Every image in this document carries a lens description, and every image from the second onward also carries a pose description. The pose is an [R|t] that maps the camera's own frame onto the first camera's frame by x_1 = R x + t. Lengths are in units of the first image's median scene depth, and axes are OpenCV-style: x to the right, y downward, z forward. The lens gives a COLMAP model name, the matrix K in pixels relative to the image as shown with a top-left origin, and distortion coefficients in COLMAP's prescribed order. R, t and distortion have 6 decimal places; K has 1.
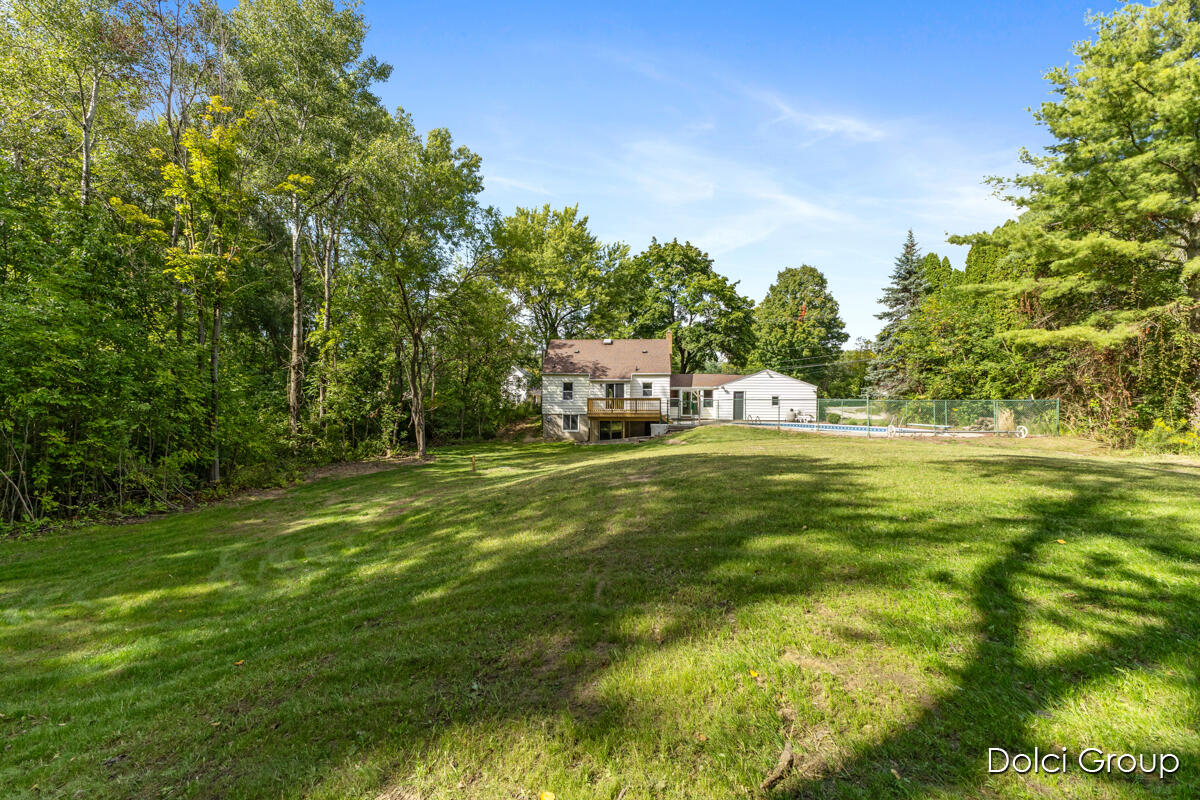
lens RADIAL K [[518.8, 0, 601.1], [0, 518.8, 395.2], [0, 0, 1]] dist [0.004478, 0.000627]
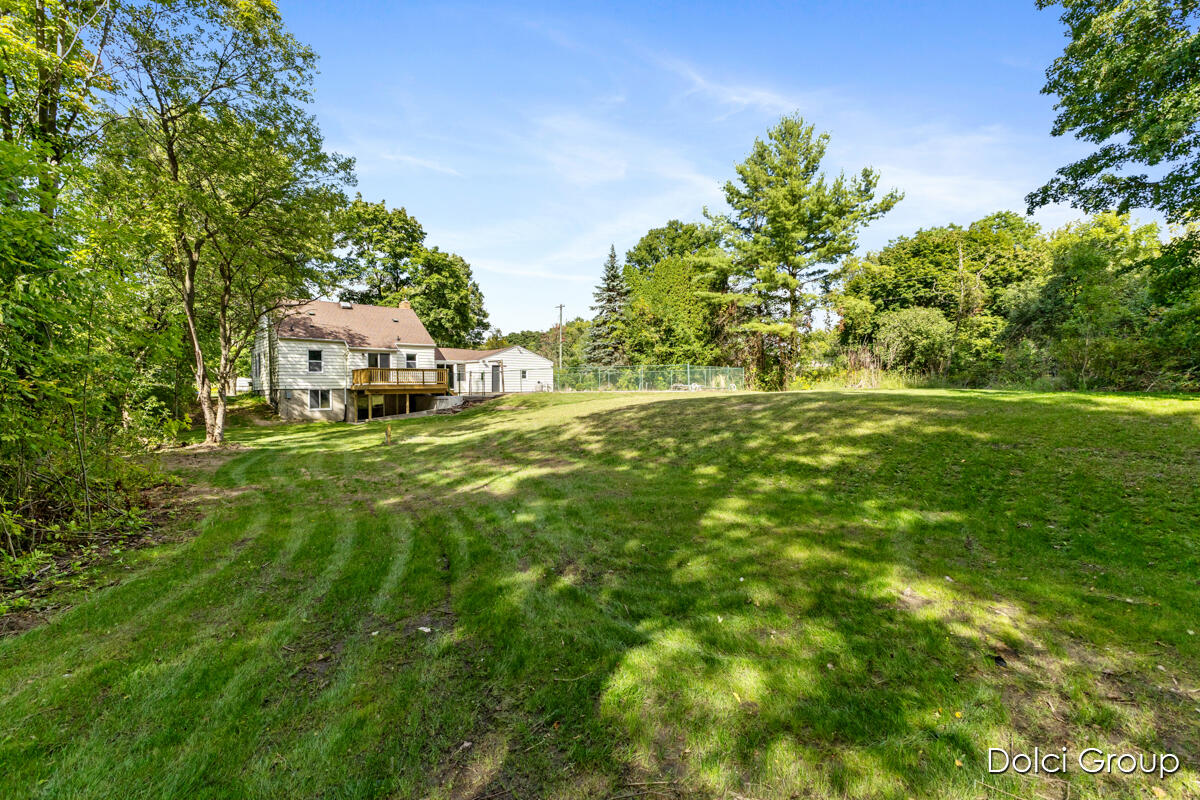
lens RADIAL K [[518.8, 0, 601.1], [0, 518.8, 395.2], [0, 0, 1]] dist [0.004478, 0.000627]
pose [[0.675807, -0.020249, 0.736801, -0.366845], [0.006974, 0.999753, 0.021079, 0.032502], [-0.737046, -0.009107, 0.675782, 0.118377]]
